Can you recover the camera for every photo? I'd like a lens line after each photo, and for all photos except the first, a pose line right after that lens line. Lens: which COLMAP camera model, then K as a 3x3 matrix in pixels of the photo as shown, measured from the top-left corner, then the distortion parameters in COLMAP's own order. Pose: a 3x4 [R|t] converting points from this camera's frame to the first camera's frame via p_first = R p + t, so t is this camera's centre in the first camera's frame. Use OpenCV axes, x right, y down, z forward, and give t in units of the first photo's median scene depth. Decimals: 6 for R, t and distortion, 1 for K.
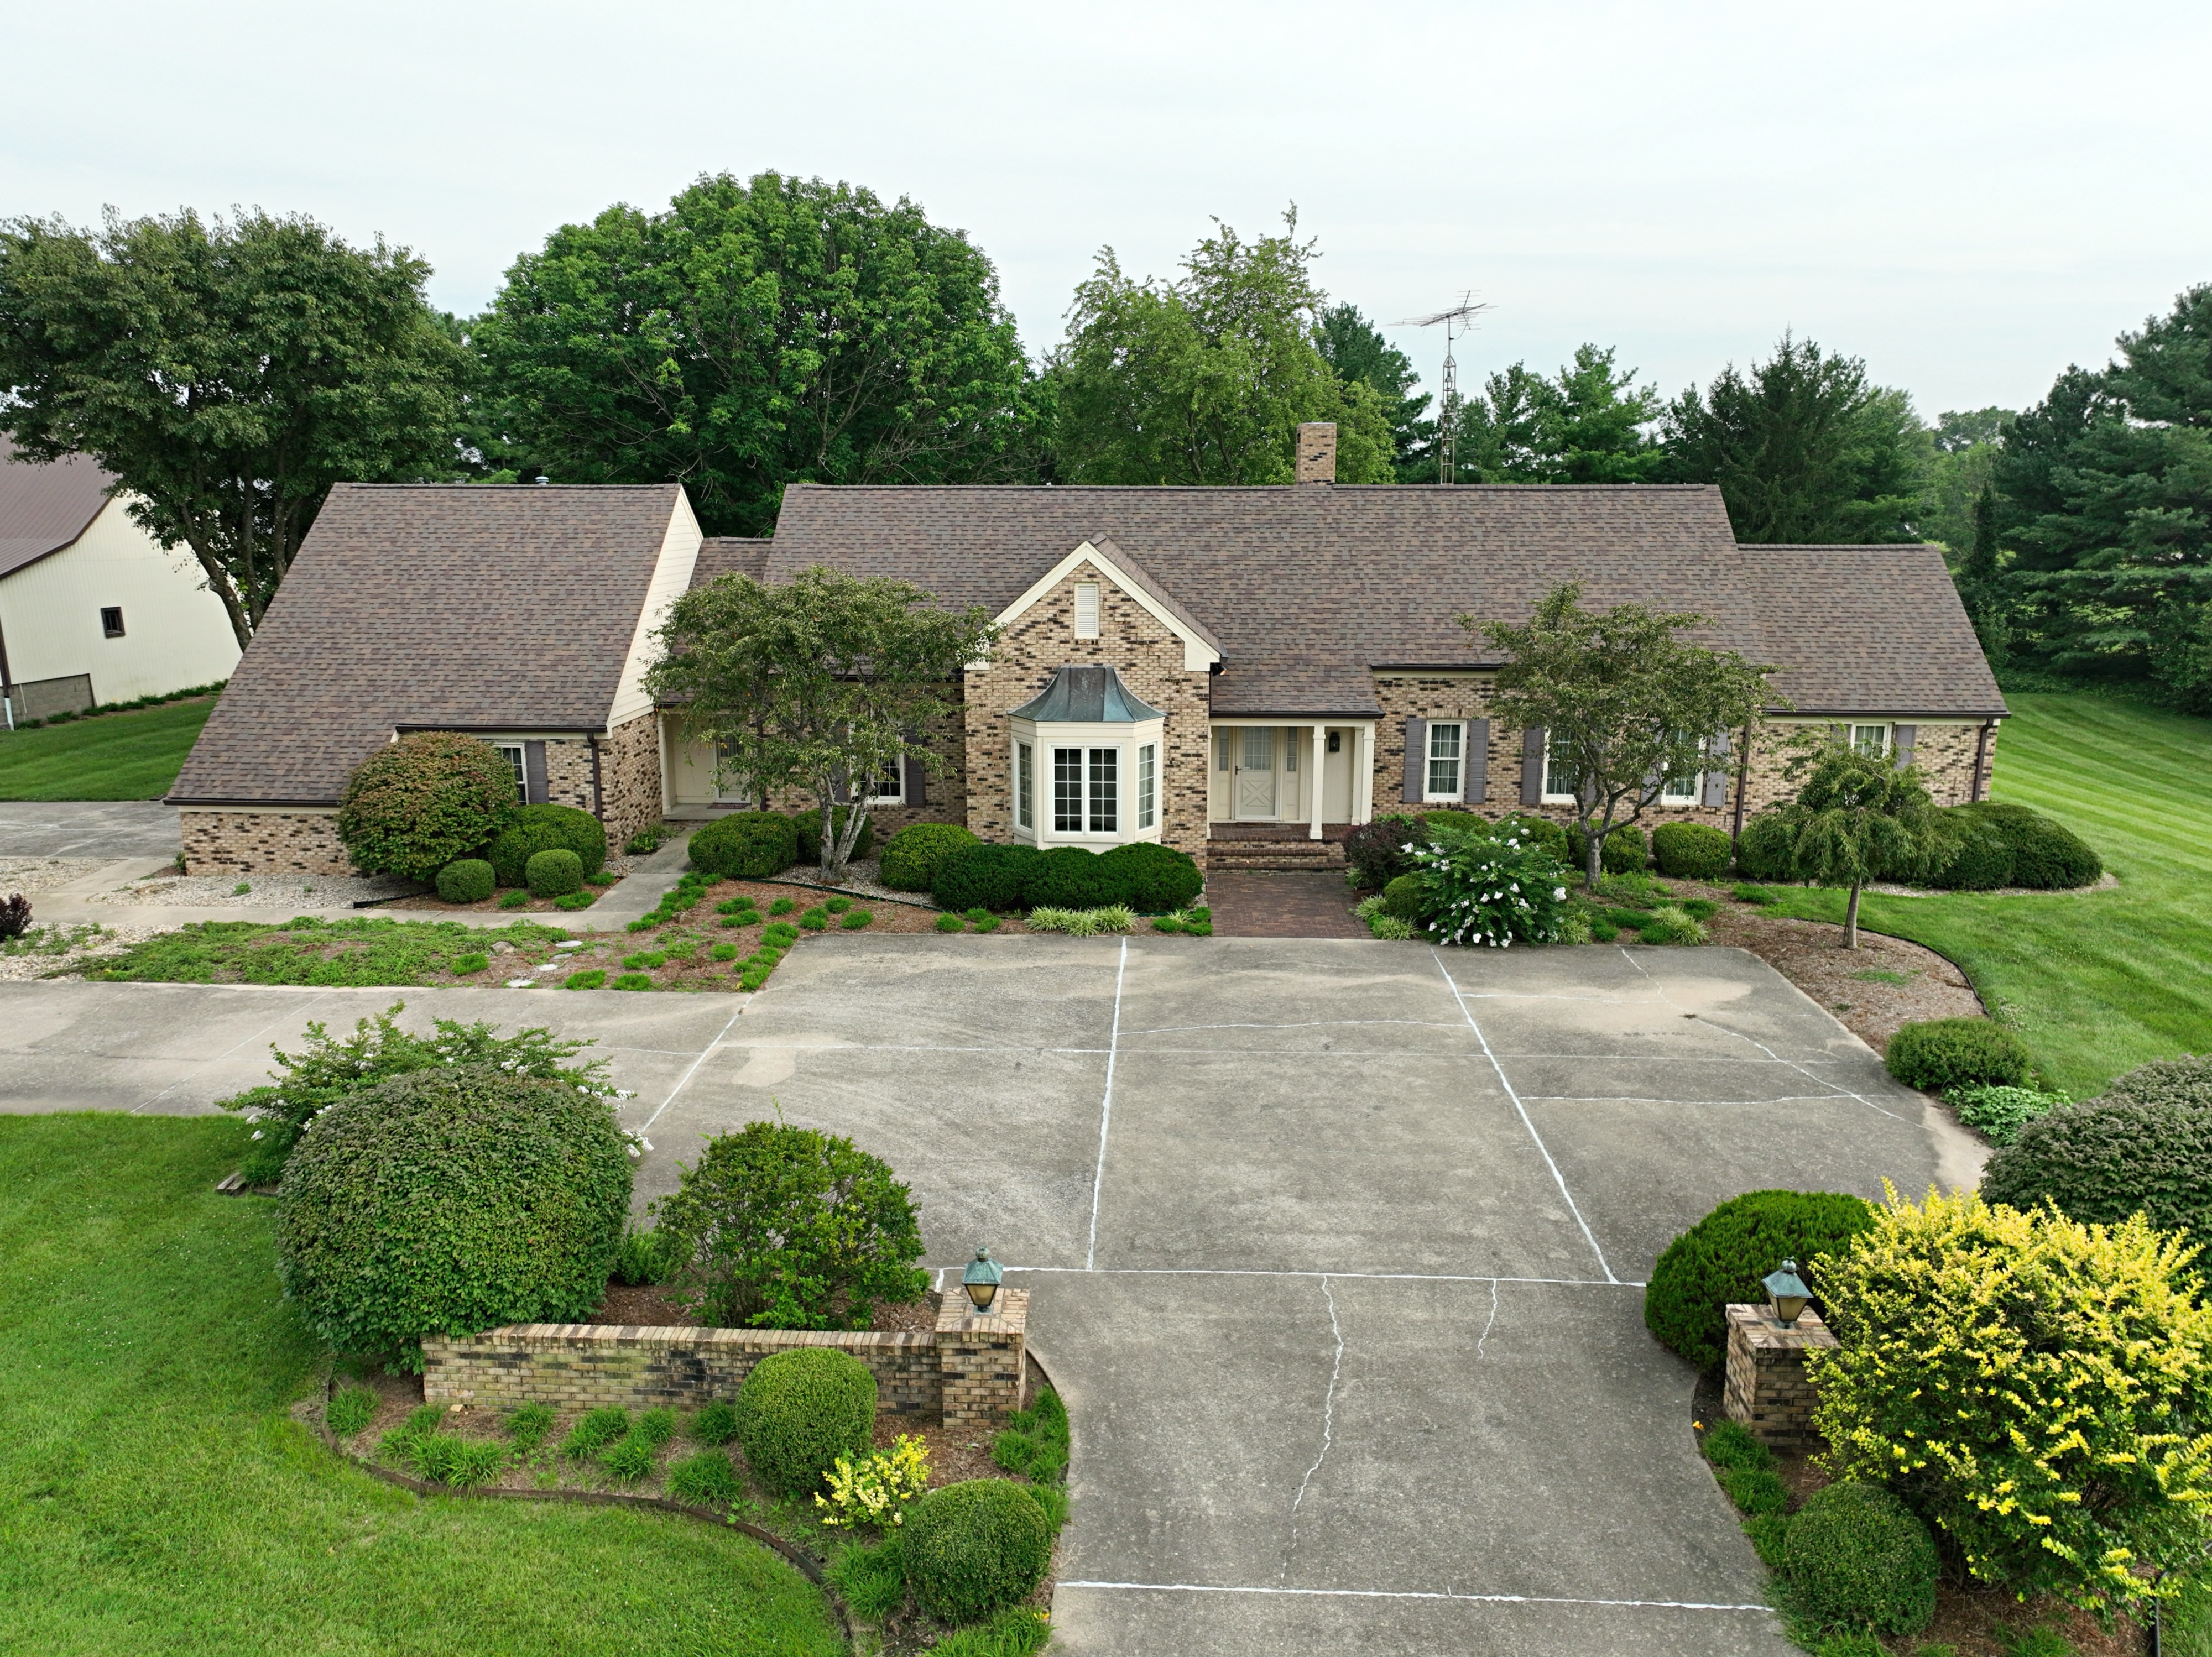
lens RADIAL K [[1561.3, 0, 1106.0], [0, 1561.3, 828.5], [0, 0, 1]] dist [0.002695, 0.009622]
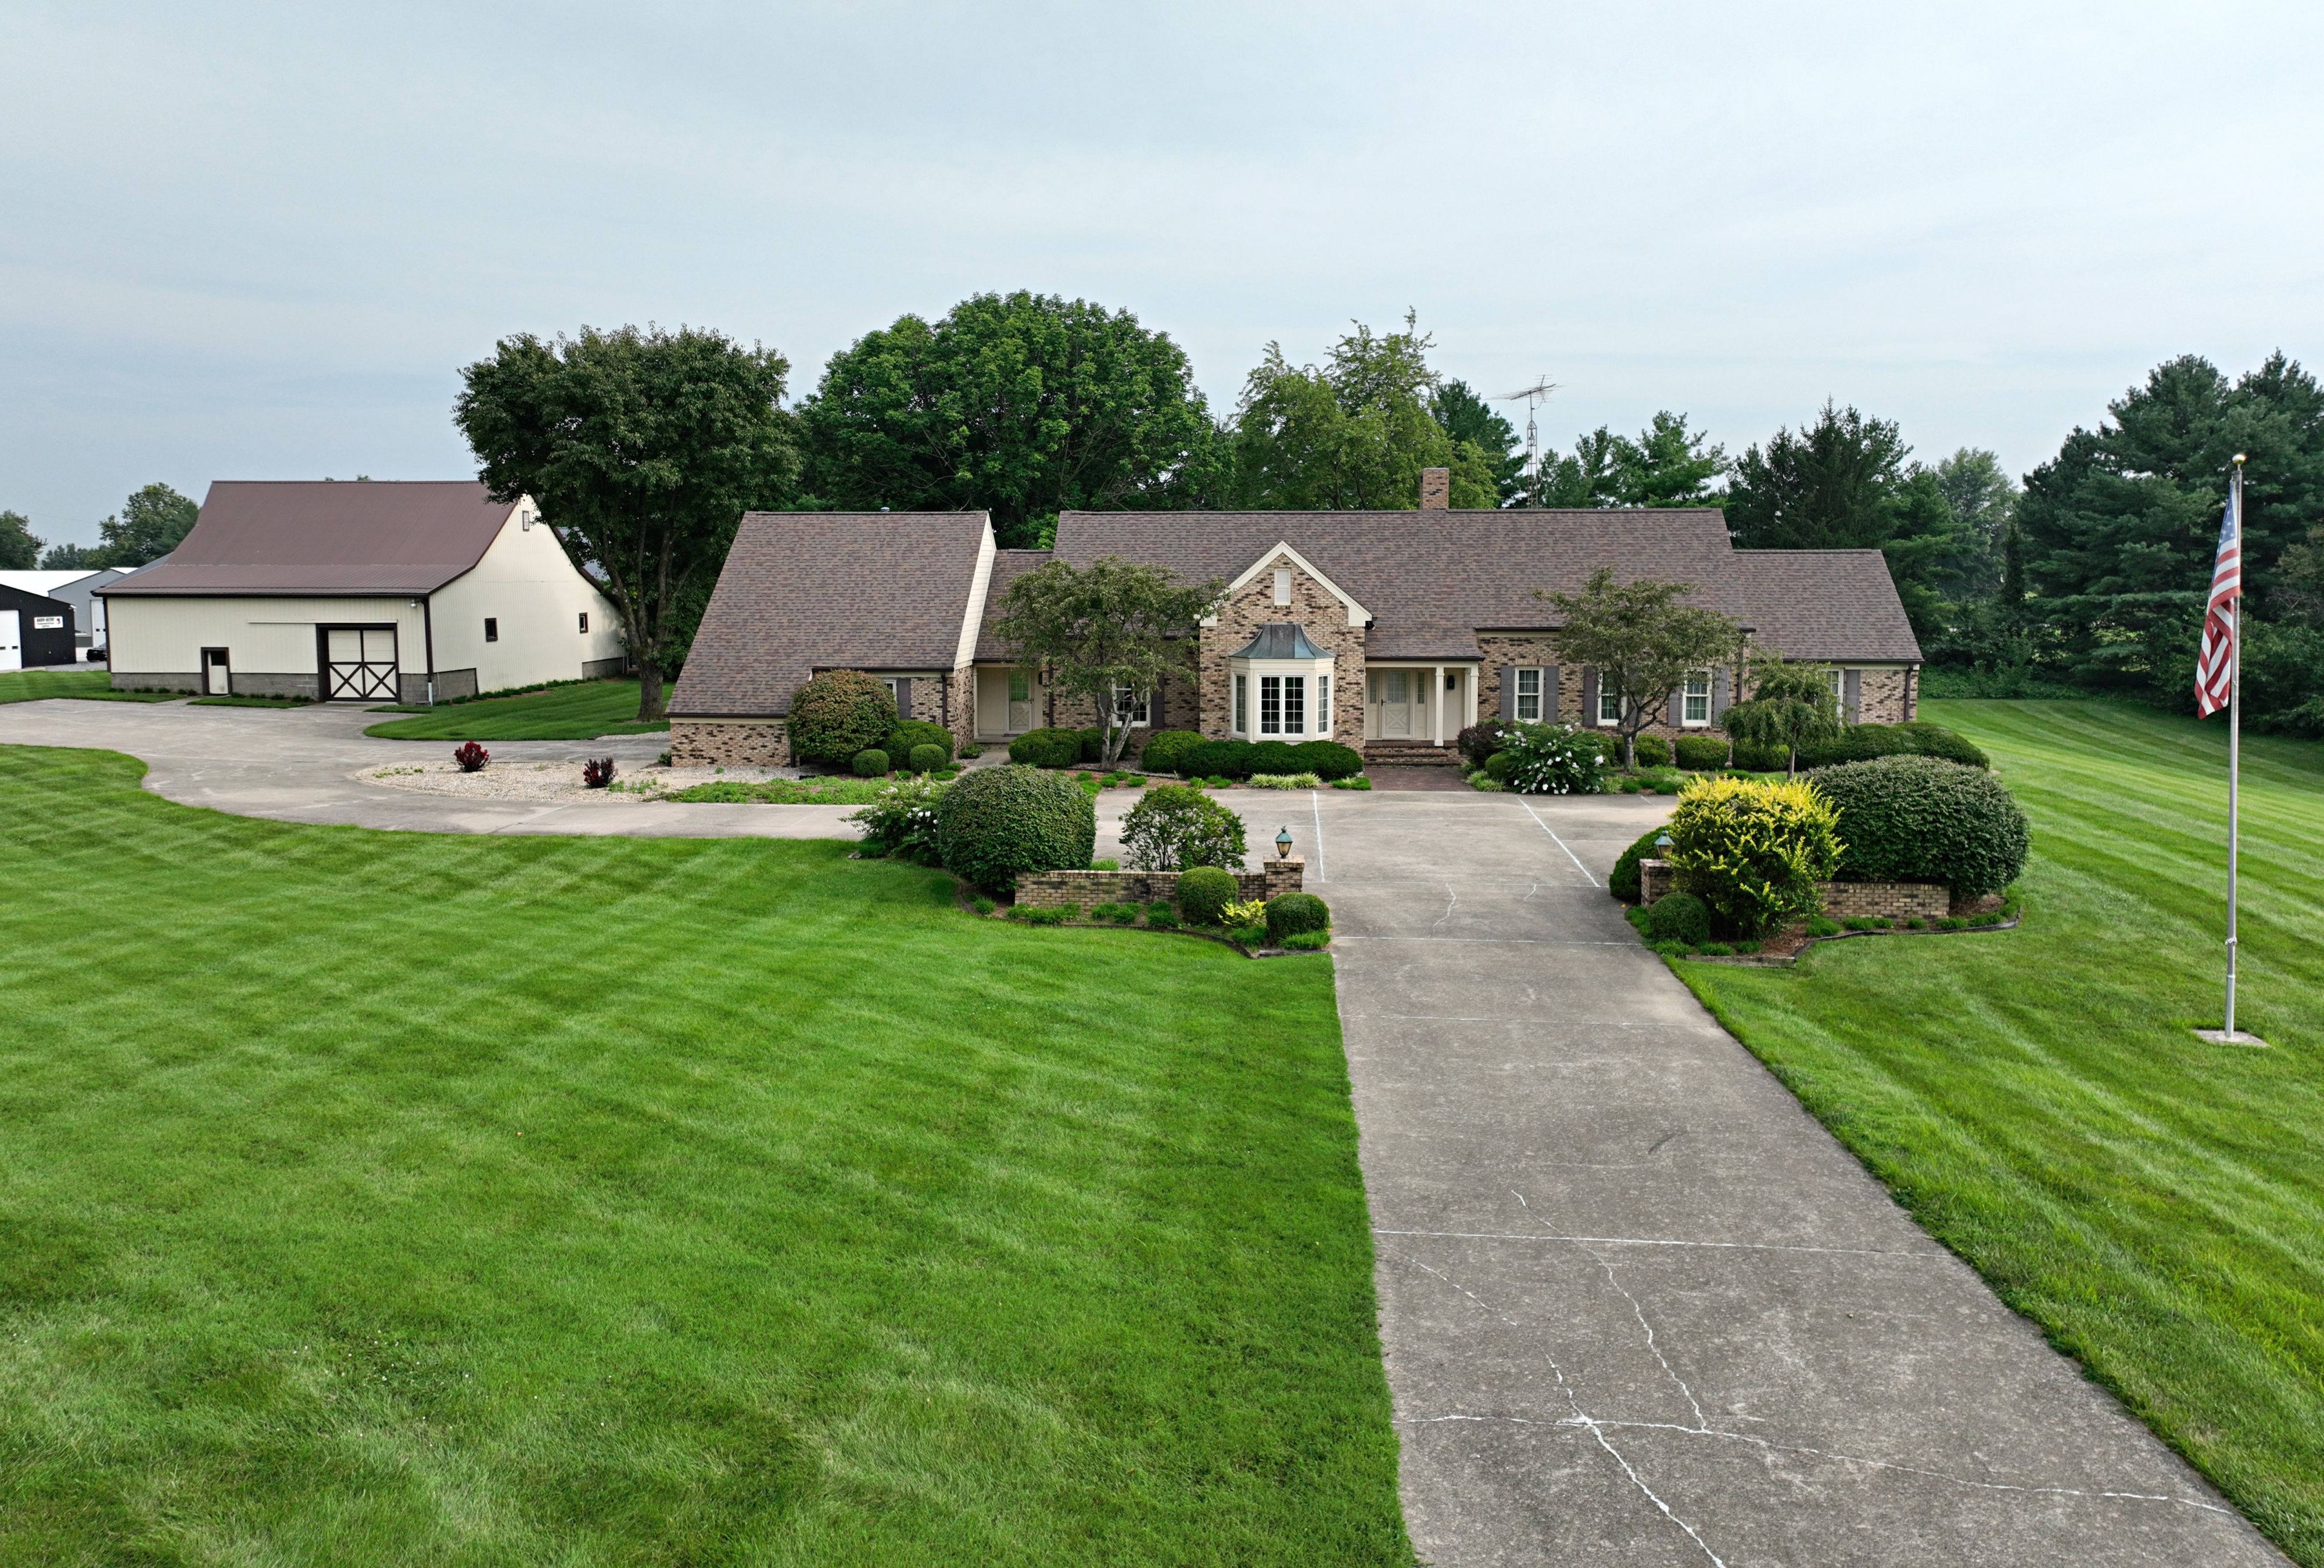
lens RADIAL K [[1627.9, 0, 1163.8], [0, 1627.9, 698.6], [0, 0, 1]] dist [0.003960, 0.000810]
pose [[0.999449, 0.000023, -0.033202, -0.069795], [-0.004242, 0.991894, -0.127000, 0.155942], [0.032930, 0.127071, 0.991347, -0.506445]]
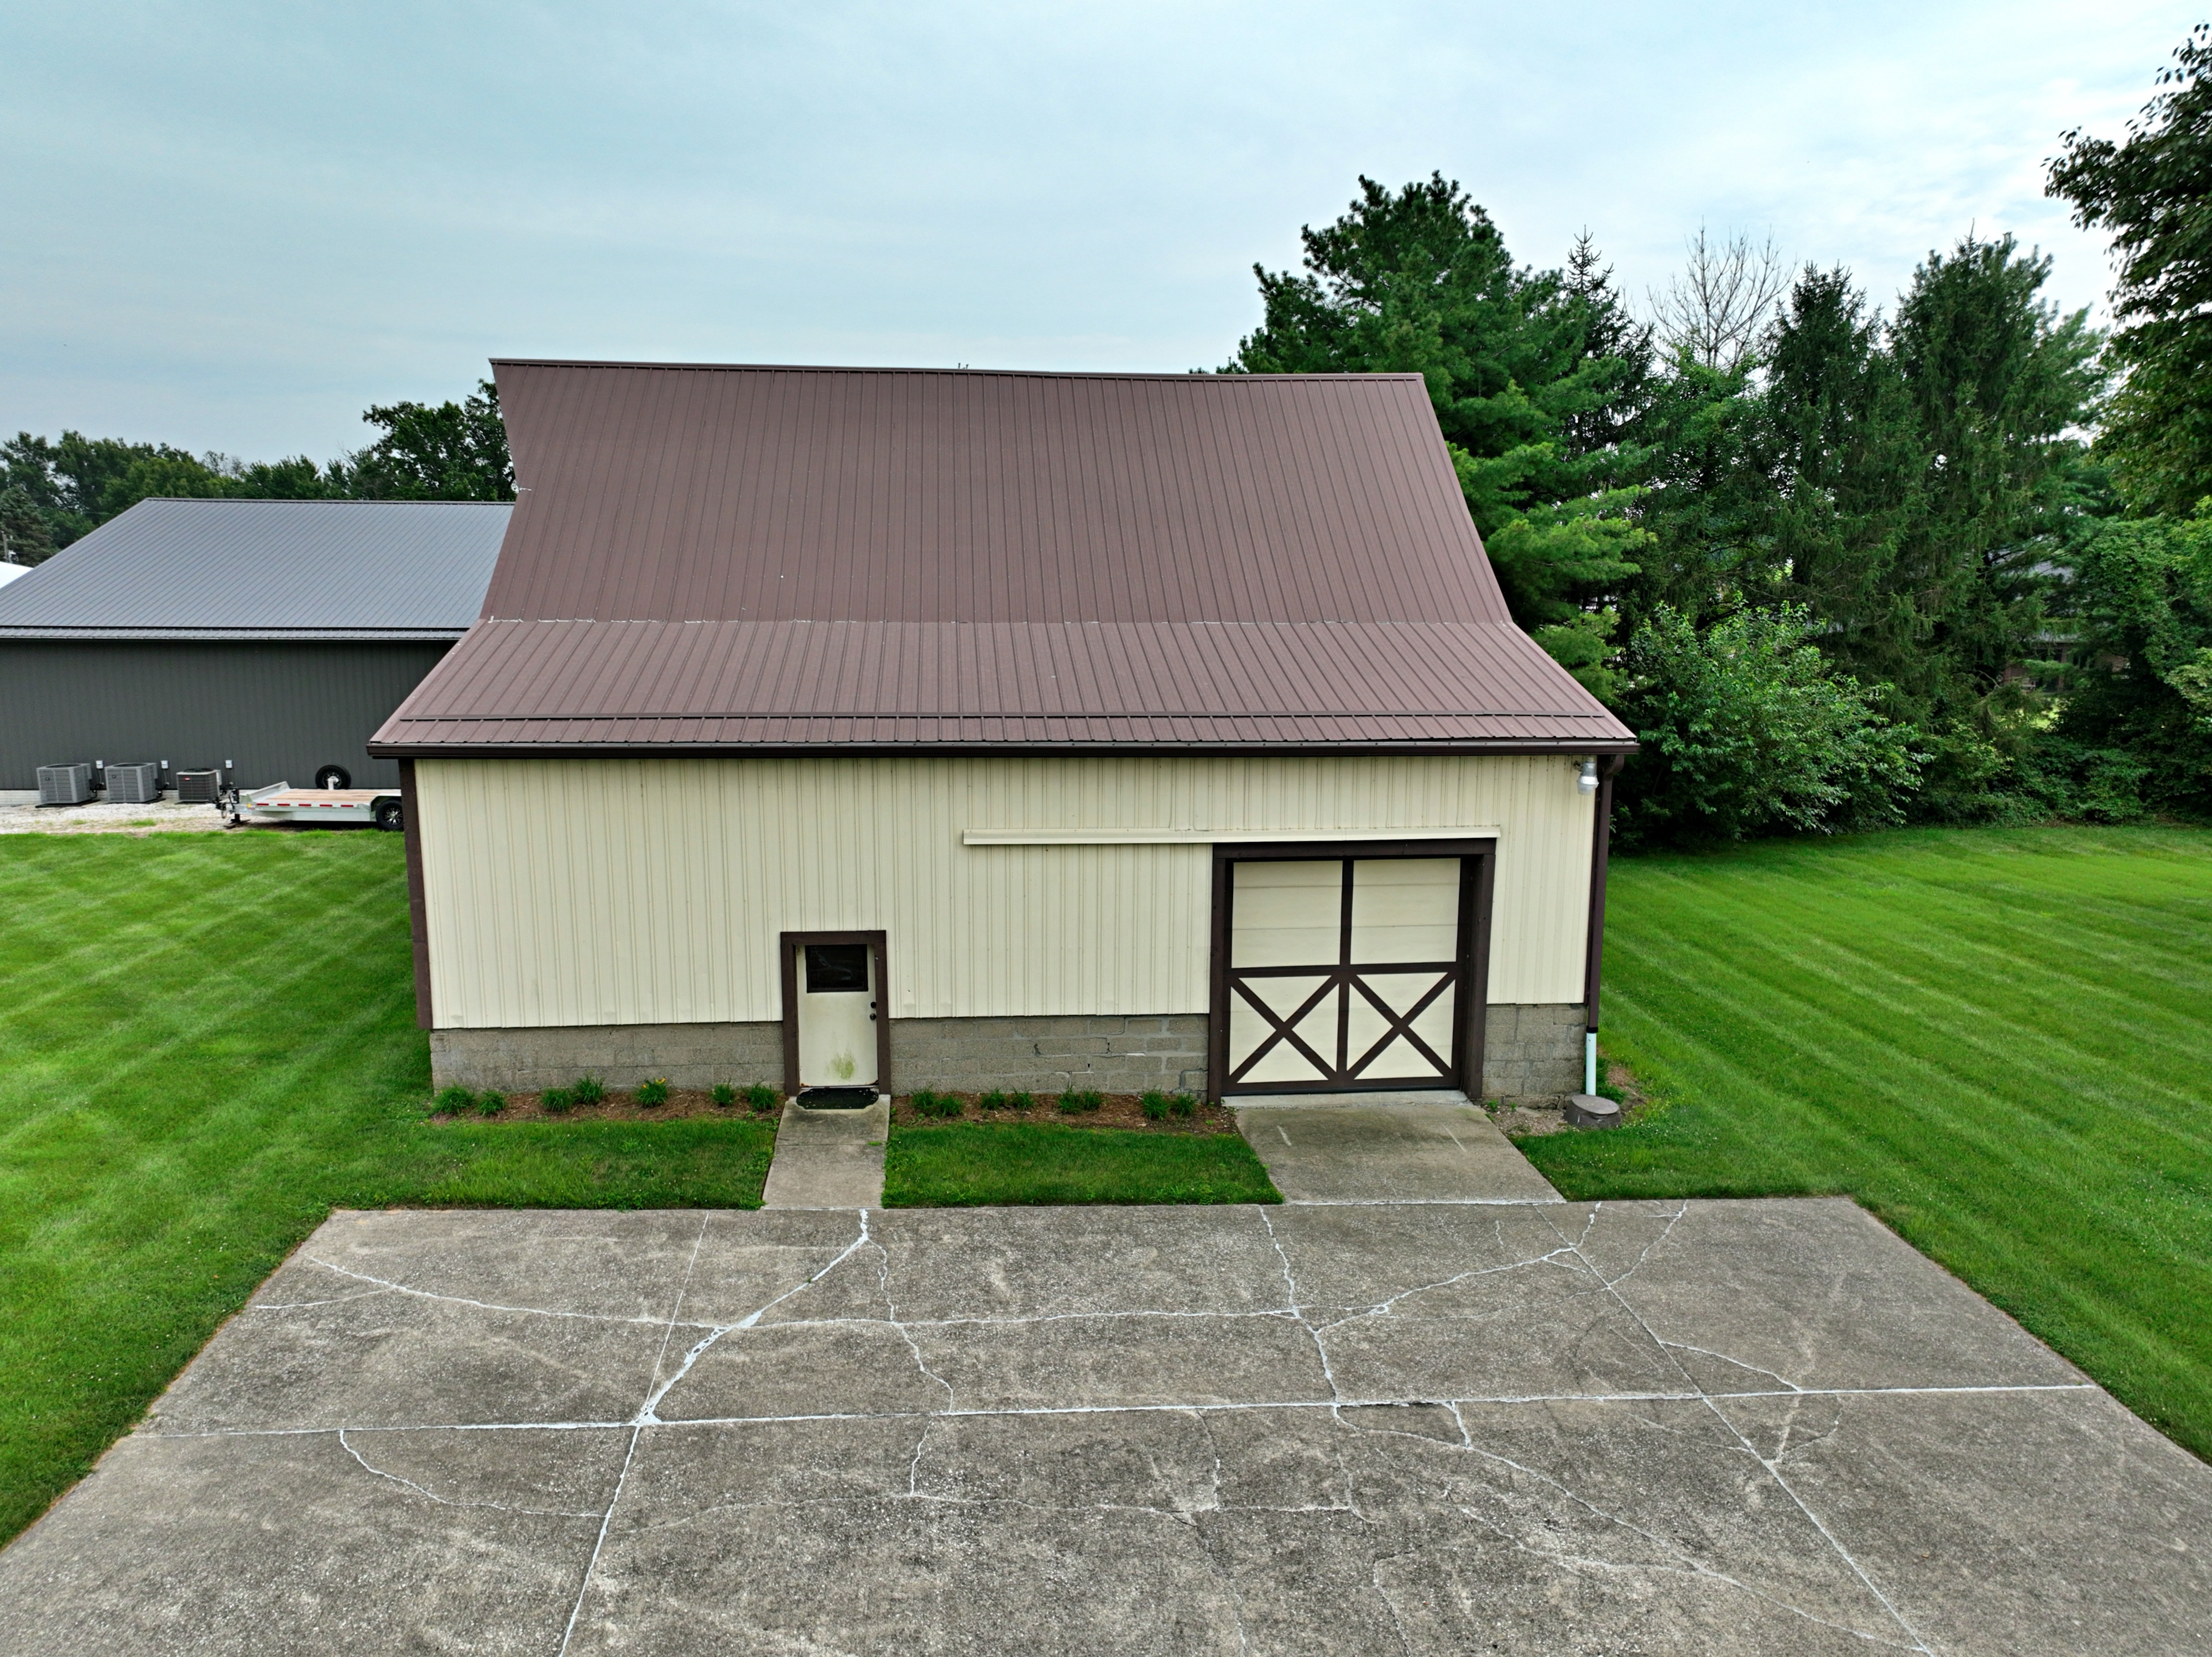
lens RADIAL K [[1551.5, 0, 1106.0], [0, 1551.5, 828.5], [0, 0, 1]] dist [-0.004091, 0.022823]
pose [[0.990871, -0.019746, 0.133362, -1.363393], [0.025409, 0.998840, -0.040893, -0.189952], [-0.132400, 0.043909, 0.990223, 0.987305]]
